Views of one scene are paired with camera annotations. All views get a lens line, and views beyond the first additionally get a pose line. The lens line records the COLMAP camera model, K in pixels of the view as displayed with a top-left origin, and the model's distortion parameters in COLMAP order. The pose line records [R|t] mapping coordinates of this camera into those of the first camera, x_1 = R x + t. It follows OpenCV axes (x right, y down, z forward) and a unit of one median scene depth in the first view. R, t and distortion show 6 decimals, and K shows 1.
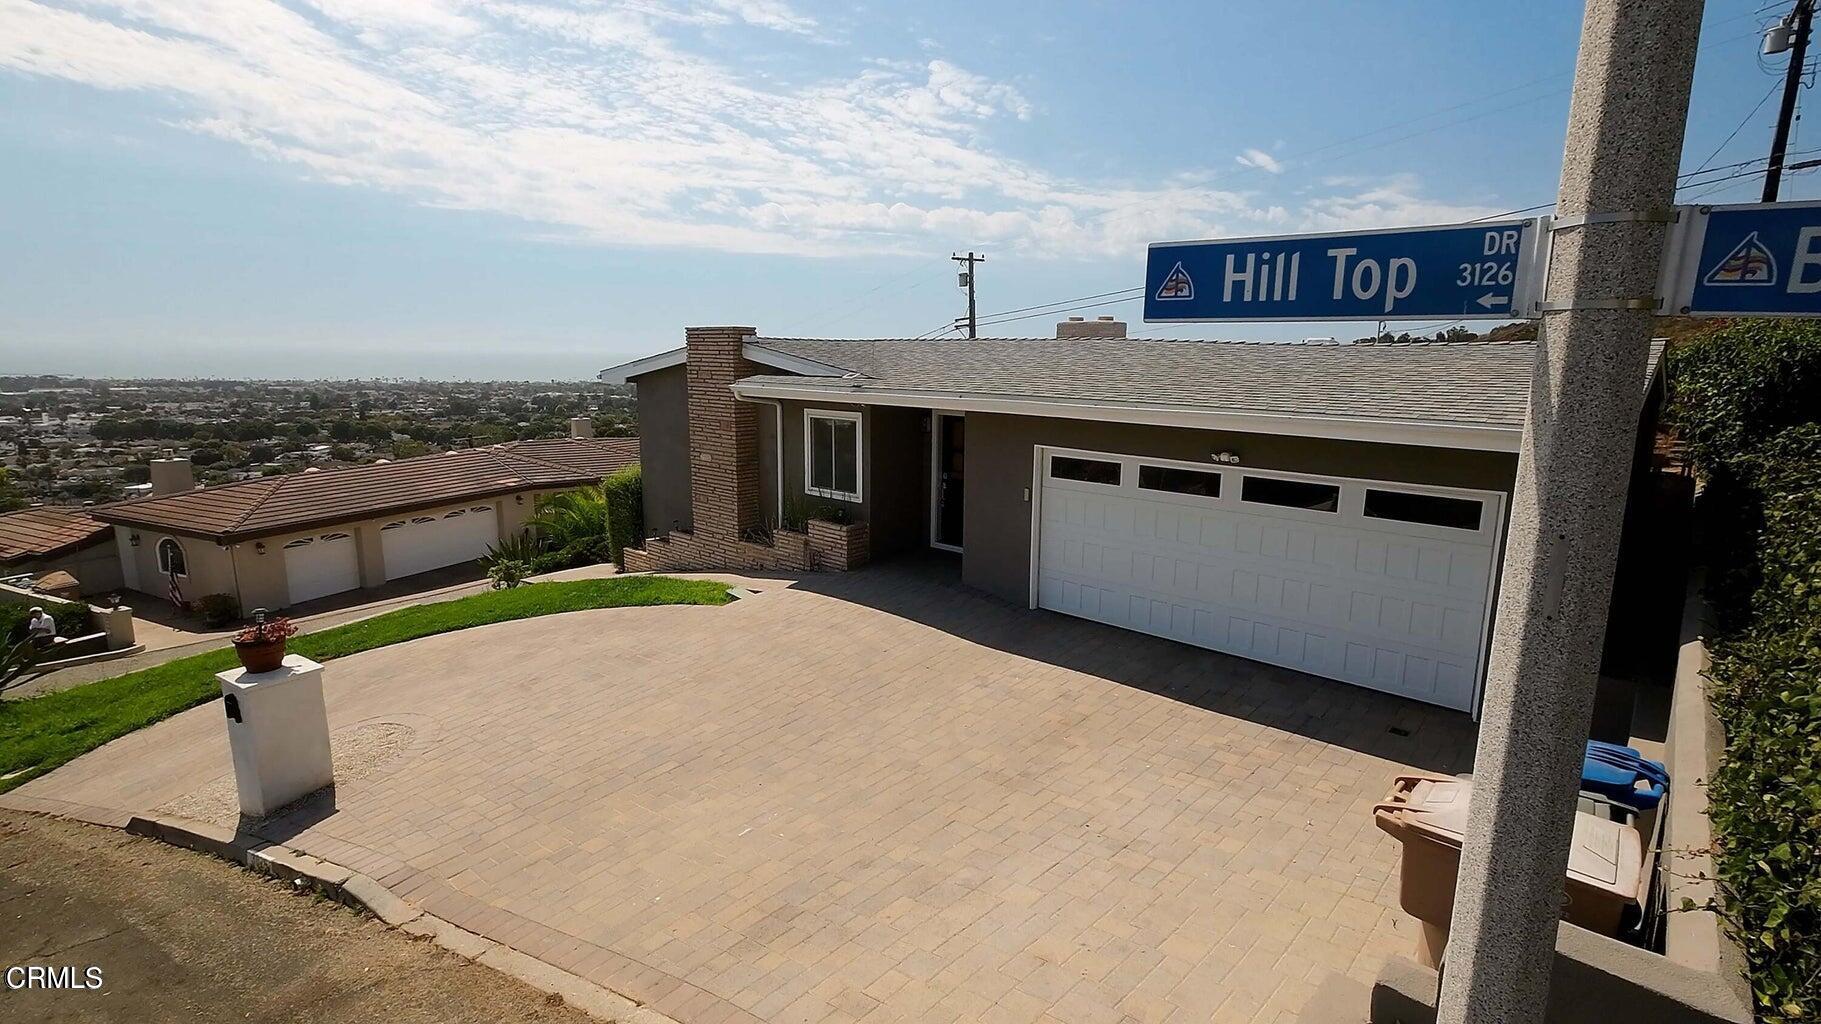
lens RADIAL K [[859.6, 0, 909.9], [0, 859.6, 511.9], [0, 0, 1]] dist [0.000733, -0.000715]
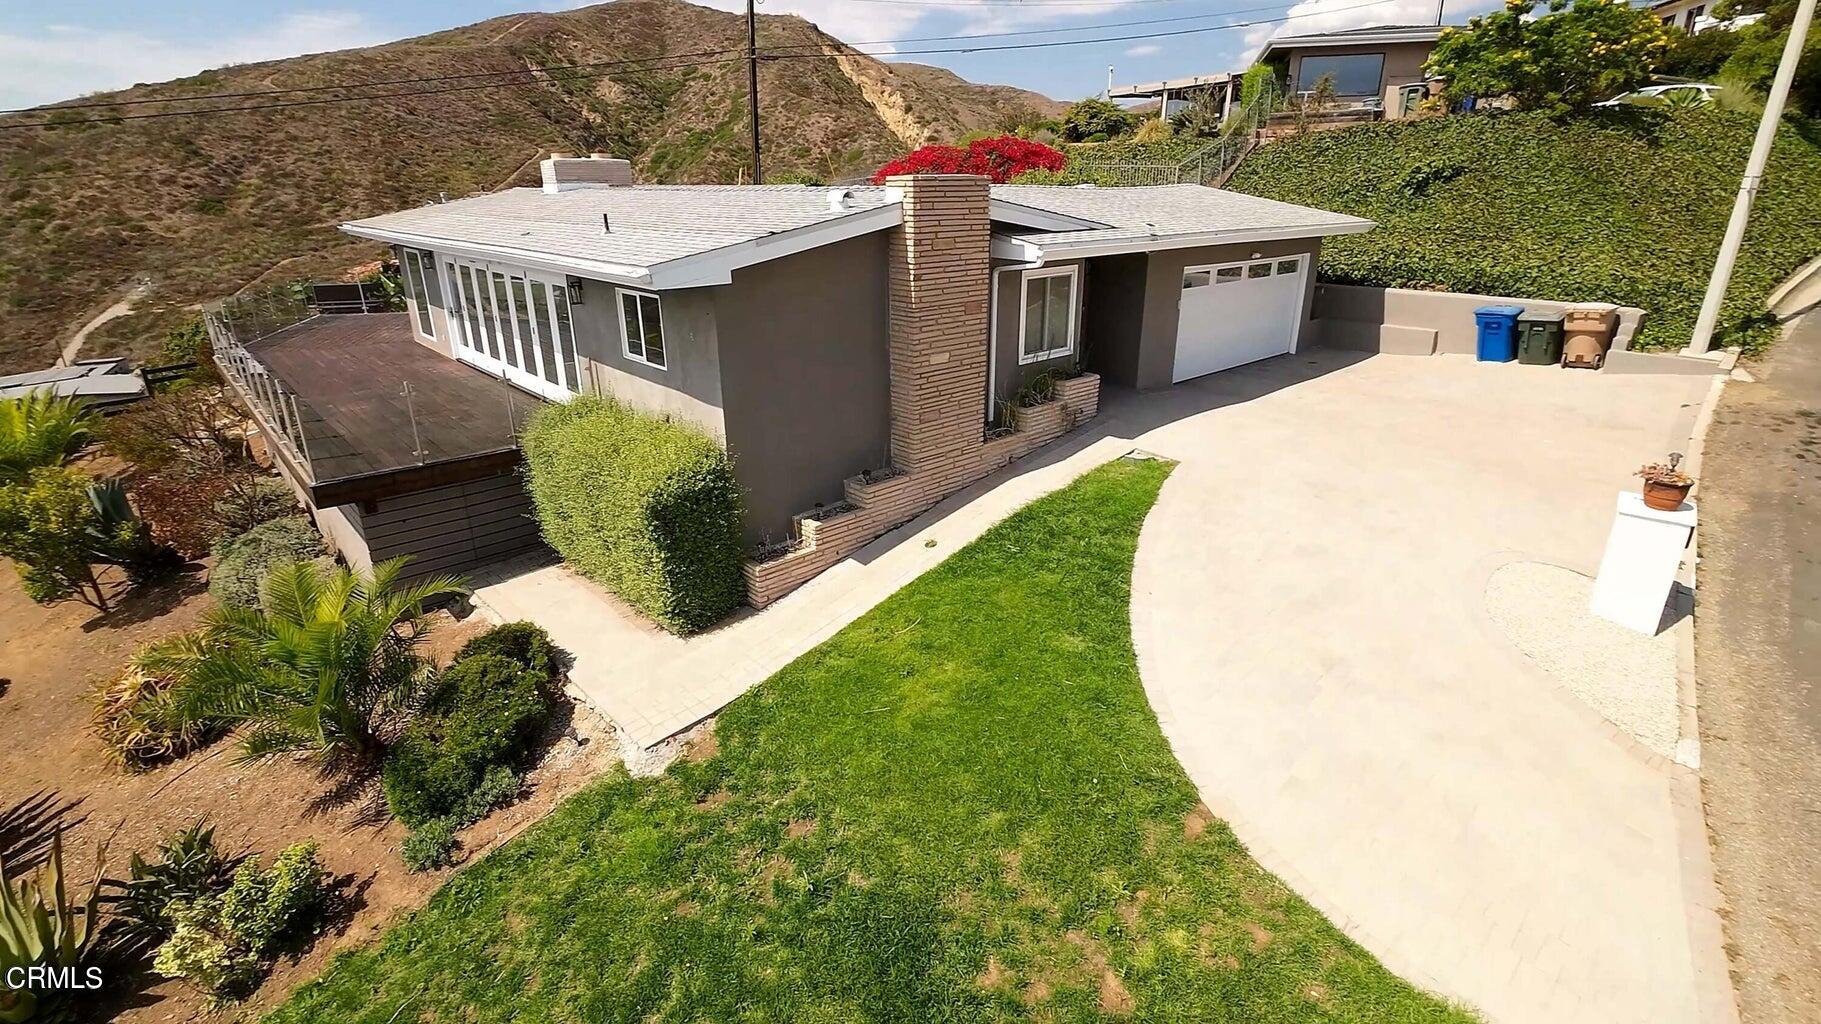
lens RADIAL K [[859.6, 0, 909.7], [0, 859.6, 507.4], [0, 0, 1]] dist [0.000733, -0.000715]
pose [[0.099231, -0.358362, 0.928294, -1.072272], [0.191409, 0.922351, 0.335606, -0.218362], [-0.976481, 0.144381, 0.160120, 1.011719]]
